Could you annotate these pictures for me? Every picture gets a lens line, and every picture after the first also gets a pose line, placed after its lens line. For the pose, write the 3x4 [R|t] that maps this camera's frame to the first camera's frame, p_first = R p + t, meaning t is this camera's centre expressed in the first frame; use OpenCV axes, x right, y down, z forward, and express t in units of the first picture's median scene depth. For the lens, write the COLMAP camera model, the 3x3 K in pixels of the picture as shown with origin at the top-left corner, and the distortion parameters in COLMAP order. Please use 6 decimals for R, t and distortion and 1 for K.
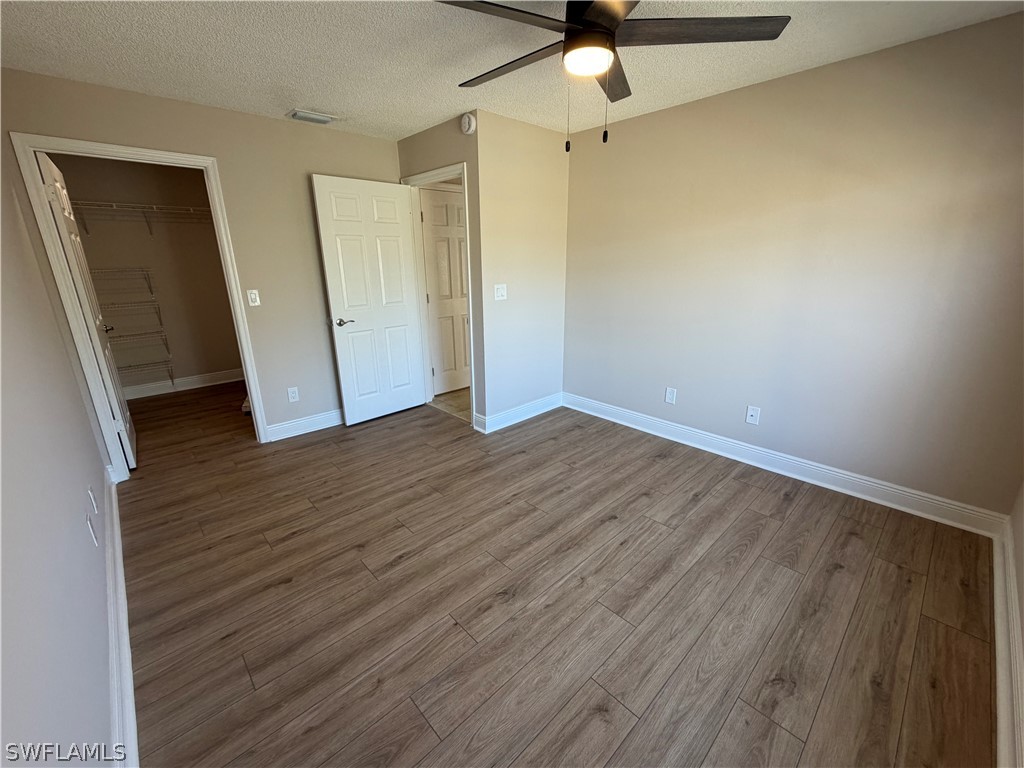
lens RADIAL K [[422.1, 0, 511.8], [0, 422.1, 383.3], [0, 0, 1]] dist [-0.004779, 0.000527]
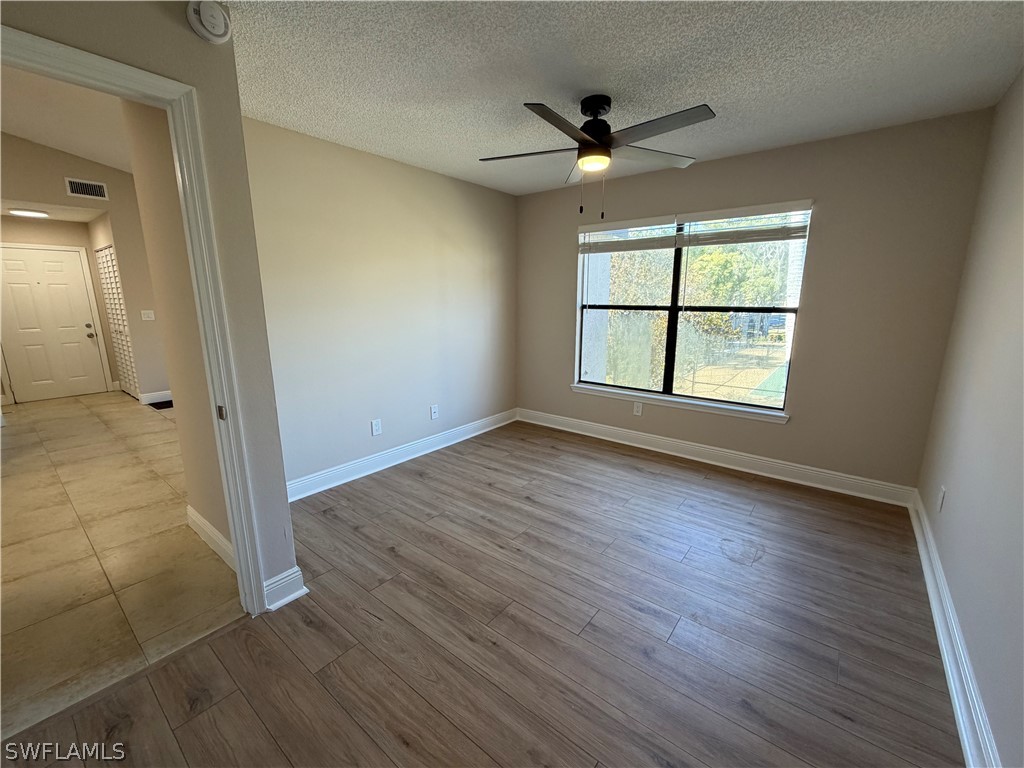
lens RADIAL K [[422.1, 0, 518.4], [0, 422.1, 381.1], [0, 0, 1]] dist [-0.004779, 0.000527]
pose [[-0.148996, -0.179980, 0.972321, -0.775451], [0.287412, 0.932963, 0.216737, -0.237496], [-0.946147, 0.311750, -0.087280, 0.902711]]
